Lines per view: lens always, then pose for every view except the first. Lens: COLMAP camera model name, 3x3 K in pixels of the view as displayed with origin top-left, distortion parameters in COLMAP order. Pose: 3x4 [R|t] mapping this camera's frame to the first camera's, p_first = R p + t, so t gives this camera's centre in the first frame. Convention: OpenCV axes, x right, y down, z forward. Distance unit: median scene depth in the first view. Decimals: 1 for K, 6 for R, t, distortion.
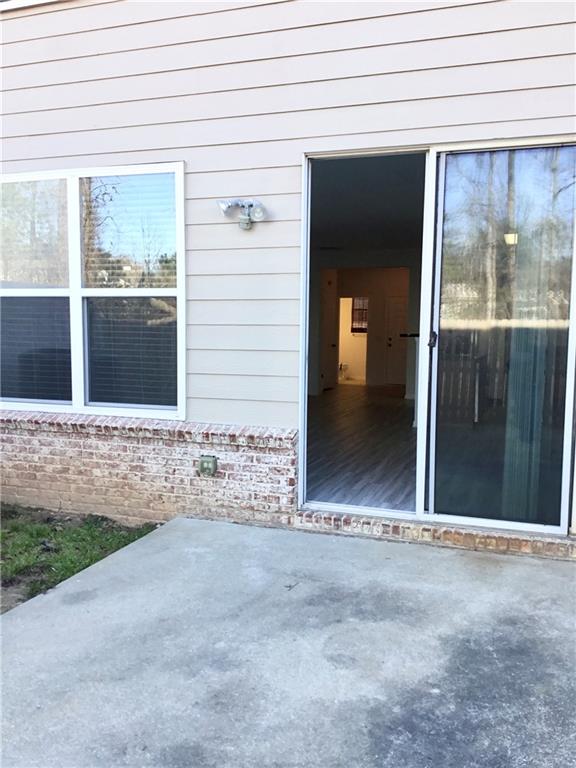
lens RADIAL K [[688.7, 0, 288.1], [0, 688.7, 384.6], [0, 0, 1]] dist [0.043313, 0.010942]
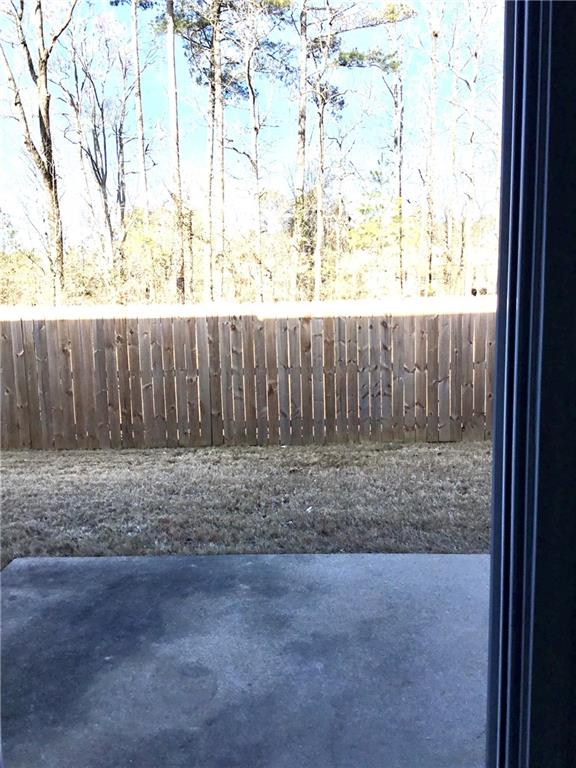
lens RADIAL K [[688.7, 0, 288.3], [0, 688.7, 385.5], [0, 0, 1]] dist [0.043313, 0.010942]
pose [[-0.943153, 0.046056, -0.329151, 0.274367], [-0.024342, 0.978120, 0.206612, -0.241563], [0.331465, 0.202879, -0.921396, 1.973300]]
